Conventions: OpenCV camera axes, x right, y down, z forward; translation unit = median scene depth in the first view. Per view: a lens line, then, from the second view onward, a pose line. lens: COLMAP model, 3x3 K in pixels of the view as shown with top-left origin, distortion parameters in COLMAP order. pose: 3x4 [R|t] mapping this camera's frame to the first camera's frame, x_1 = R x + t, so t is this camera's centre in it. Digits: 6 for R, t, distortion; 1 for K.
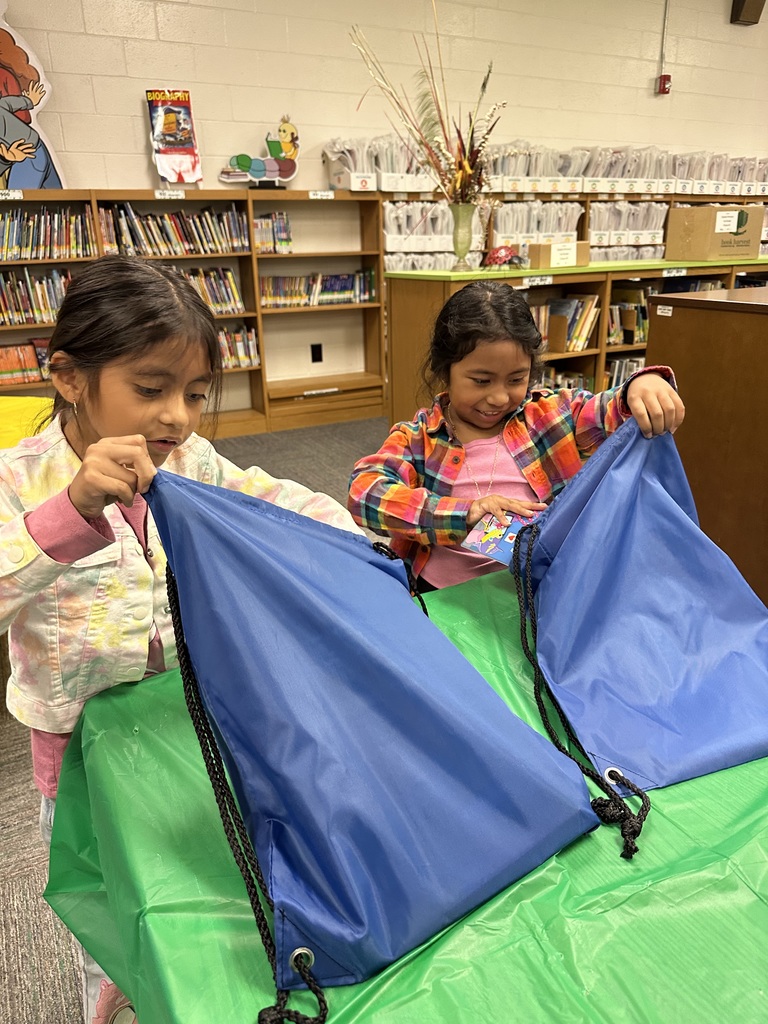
lens RADIAL K [[718.6, 0, 386.6], [0, 718.6, 510.2], [0, 0, 1]] dist [-0.009973, -0.001751]
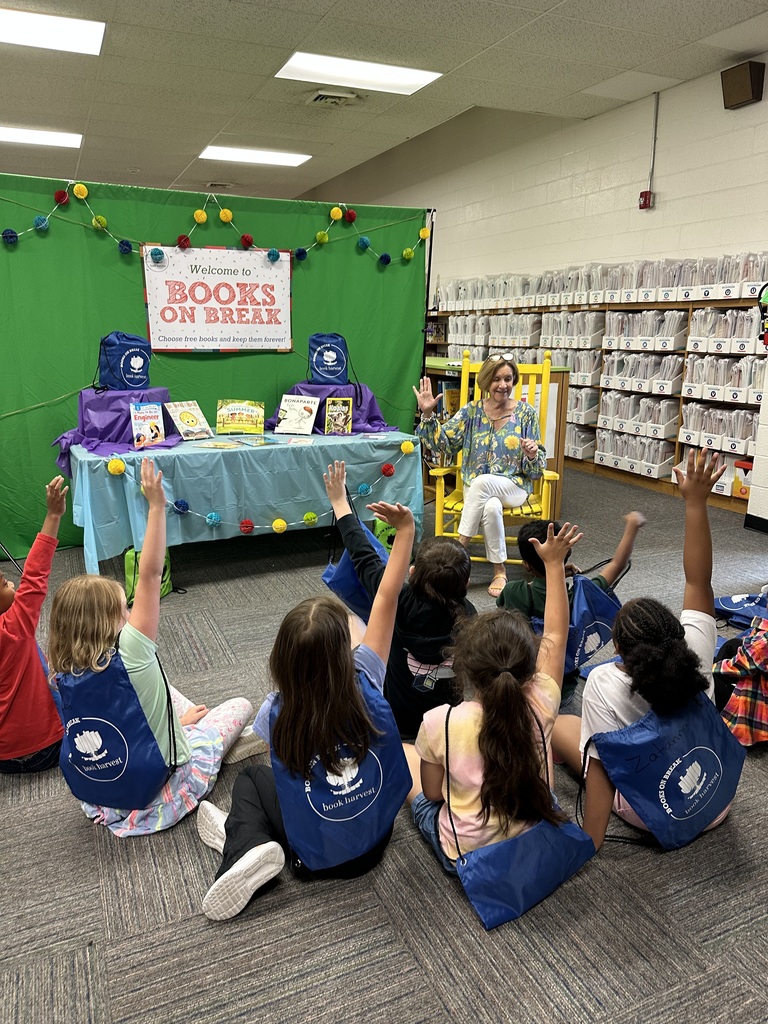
lens RADIAL K [[718.6, 0, 383.0], [0, 718.6, 511.1], [0, 0, 1]] dist [-0.009973, -0.001751]
pose [[-0.020709, 0.260371, -0.965287, 1.539371], [-0.366473, 0.896316, 0.249629, -0.324326], [0.930198, 0.358921, 0.076857, 0.753206]]
